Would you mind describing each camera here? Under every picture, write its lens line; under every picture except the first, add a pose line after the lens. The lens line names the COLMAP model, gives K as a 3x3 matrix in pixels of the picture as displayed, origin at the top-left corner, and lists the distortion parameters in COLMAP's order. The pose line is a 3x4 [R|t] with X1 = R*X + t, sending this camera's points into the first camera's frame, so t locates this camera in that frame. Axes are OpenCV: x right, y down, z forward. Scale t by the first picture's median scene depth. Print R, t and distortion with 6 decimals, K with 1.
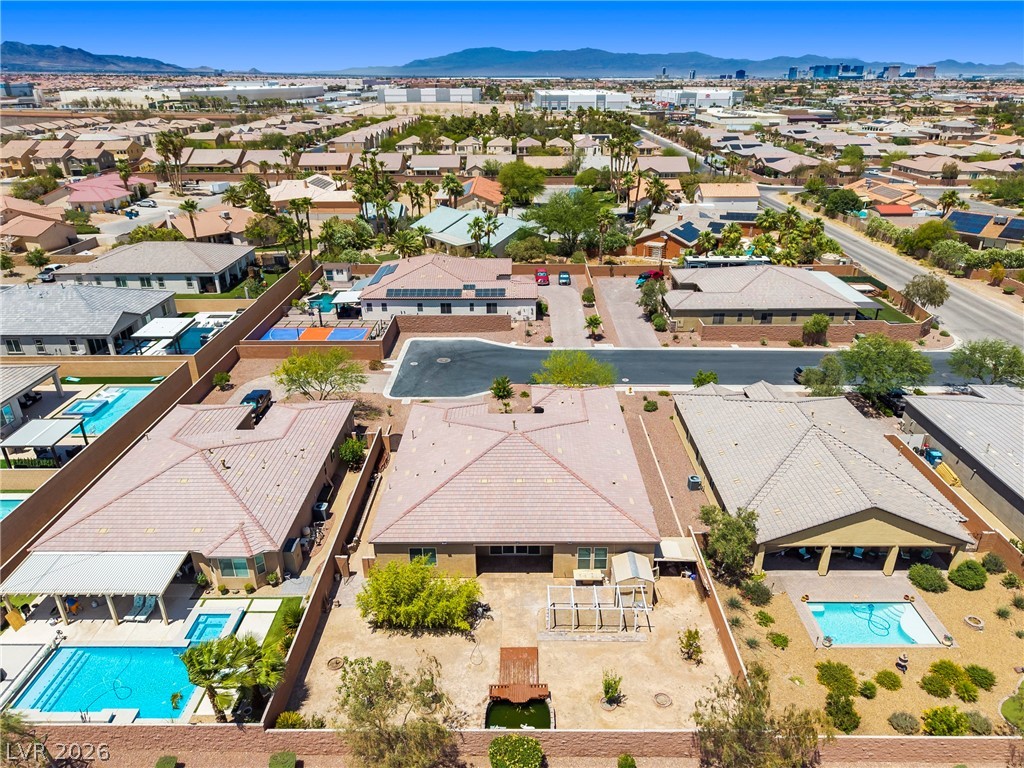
lens RADIAL K [[680.9, 0, 514.7], [0, 680.9, 382.8], [0, 0, 1]] dist [0.012921, -0.023195]
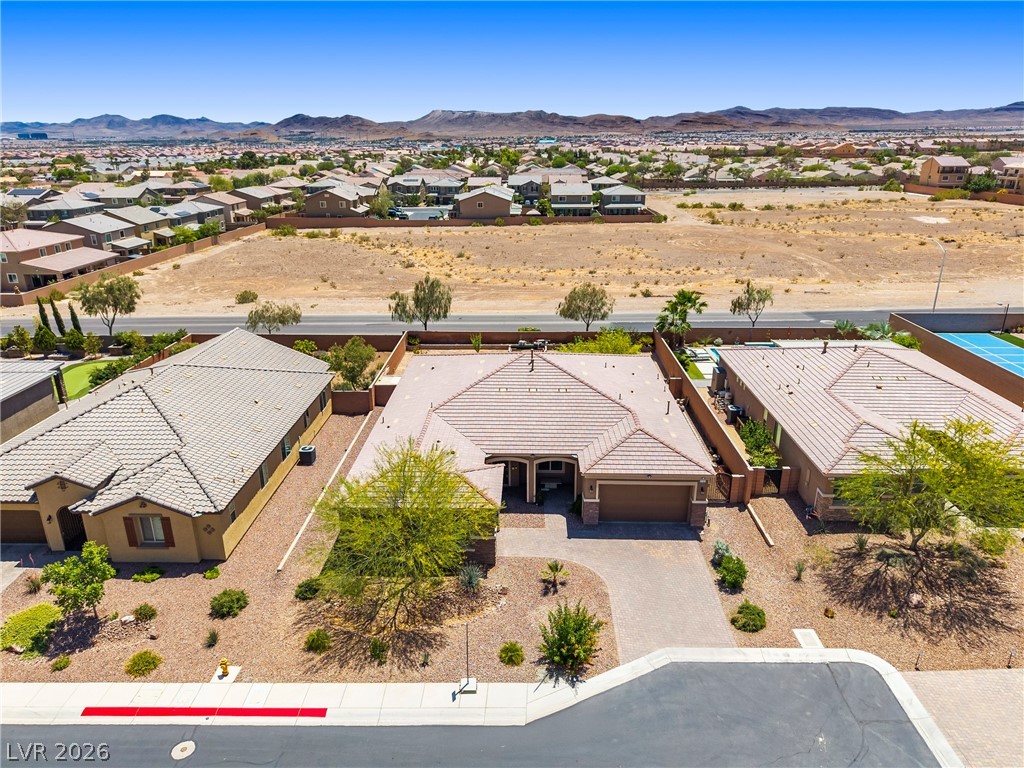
lens RADIAL K [[680.9, 0, 514.7], [0, 680.9, 382.8], [0, 0, 1]] dist [0.012921, -0.023195]
pose [[-0.999797, 0.002927, 0.019946, 0.004136], [0.015914, 0.721991, 0.691719, -0.292059], [-0.012376, 0.691896, -0.721891, 0.957836]]
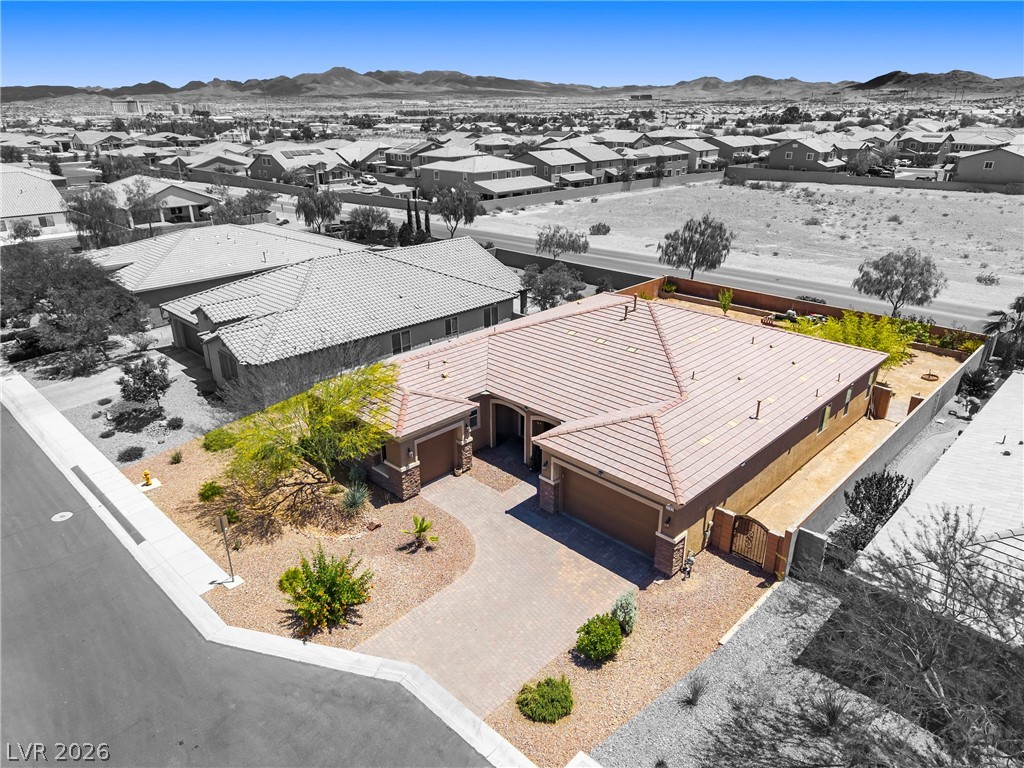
lens RADIAL K [[680.9, 0, 514.7], [0, 680.9, 382.8], [0, 0, 1]] dist [0.012921, -0.023195]
pose [[-0.716796, -0.255637, 0.648732, -0.214895], [0.294697, 0.732129, 0.614117, -0.190066], [-0.631947, 0.631377, -0.449452, 0.835123]]
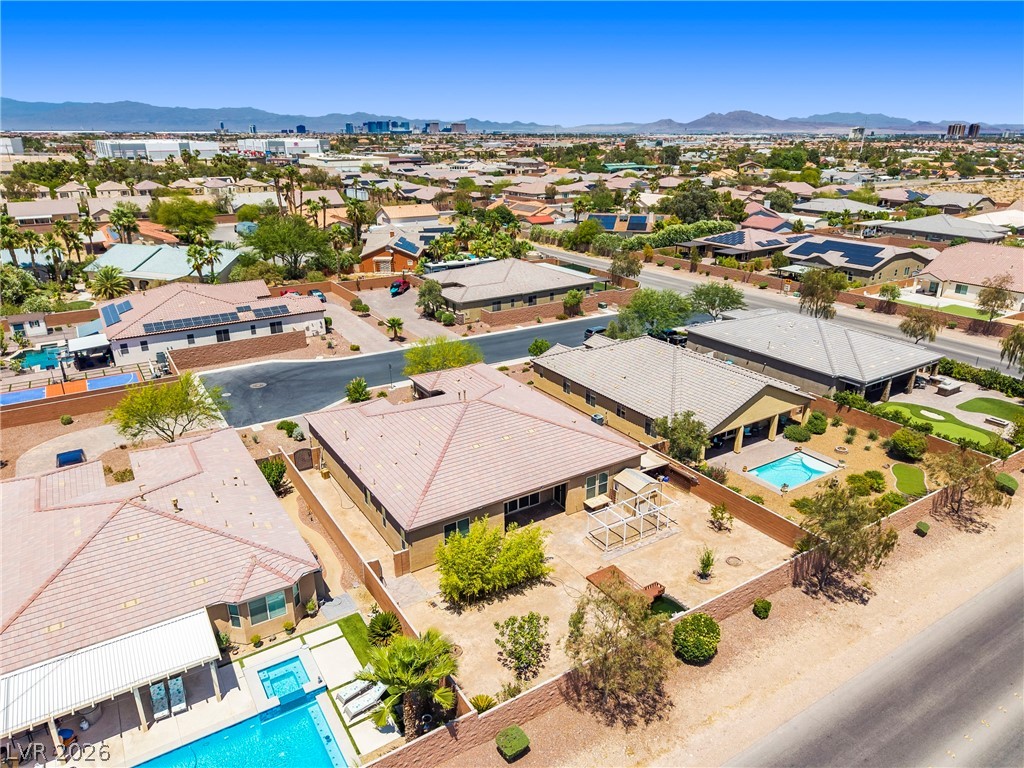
lens RADIAL K [[680.9, 0, 514.7], [0, 680.9, 382.8], [0, 0, 1]] dist [0.012921, -0.023195]
pose [[0.838236, -0.185100, 0.512931, -0.259622], [0.219613, 0.975563, -0.006844, 0.040105], [-0.499130, 0.118383, 0.858402, 0.065423]]
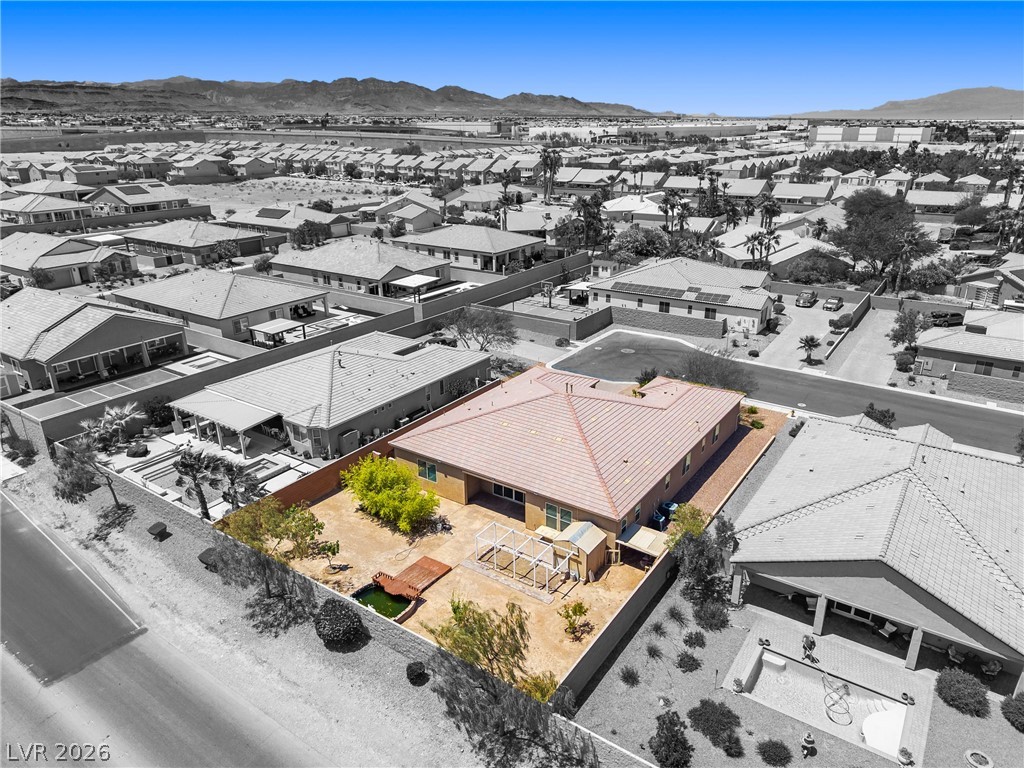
lens RADIAL K [[680.9, 0, 514.7], [0, 680.9, 382.8], [0, 0, 1]] dist [0.012921, -0.023195]
pose [[0.827685, 0.200019, -0.524338, 0.269293], [-0.227989, 0.973596, 0.011510, 0.036439], [0.512795, 0.110017, 0.851433, 0.061542]]
